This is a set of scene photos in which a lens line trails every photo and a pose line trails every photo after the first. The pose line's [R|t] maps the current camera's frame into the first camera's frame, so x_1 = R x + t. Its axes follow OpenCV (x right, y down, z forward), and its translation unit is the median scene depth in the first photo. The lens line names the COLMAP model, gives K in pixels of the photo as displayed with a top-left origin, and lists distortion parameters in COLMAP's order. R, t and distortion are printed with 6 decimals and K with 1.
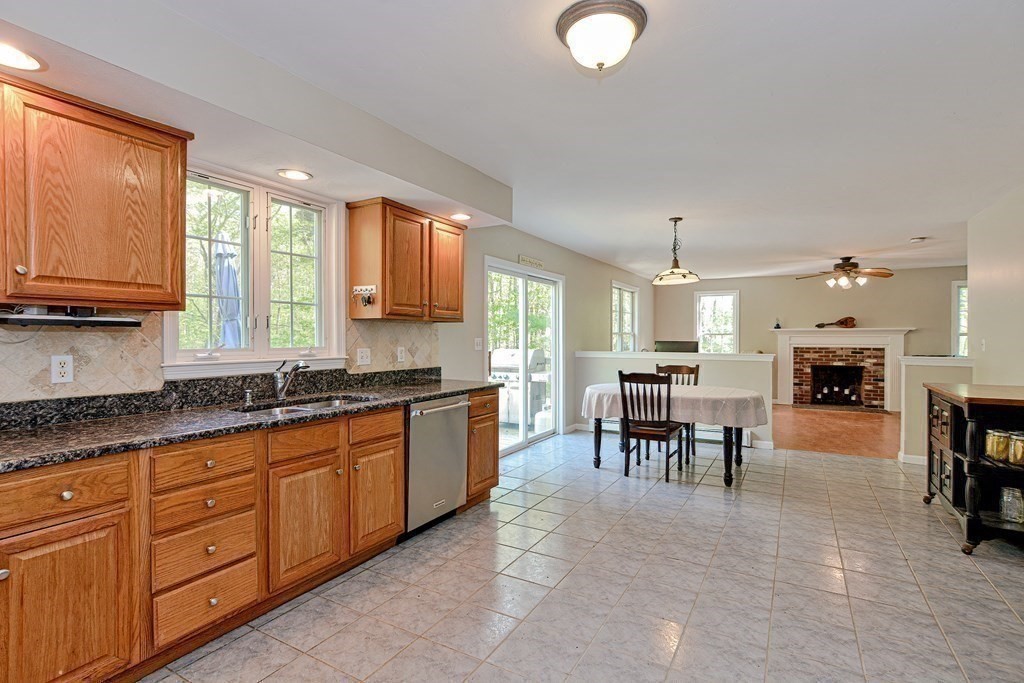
lens RADIAL K [[501.4, 0, 513.7], [0, 501.4, 340.2], [0, 0, 1]] dist [-0.013706, 0.005424]
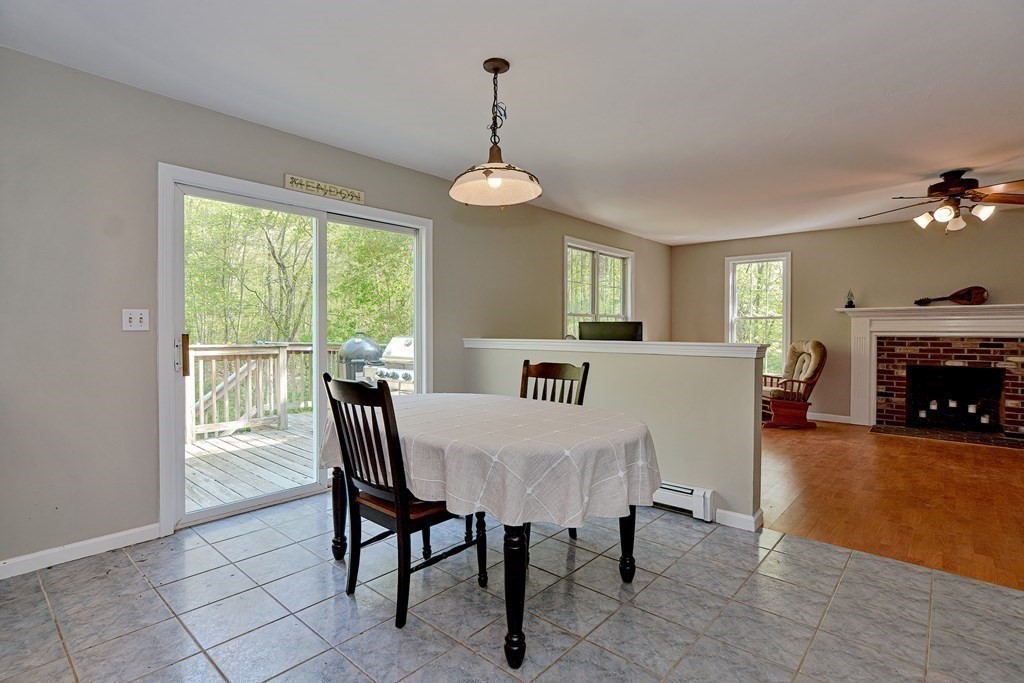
lens RADIAL K [[501.4, 0, 507.6], [0, 501.4, 330.8], [0, 0, 1]] dist [-0.013706, 0.005424]
pose [[0.978319, 0.002421, -0.207088, 0.237596], [-0.003276, 0.999987, -0.003786, 0.011246], [0.207076, 0.004382, 0.978315, 0.285475]]
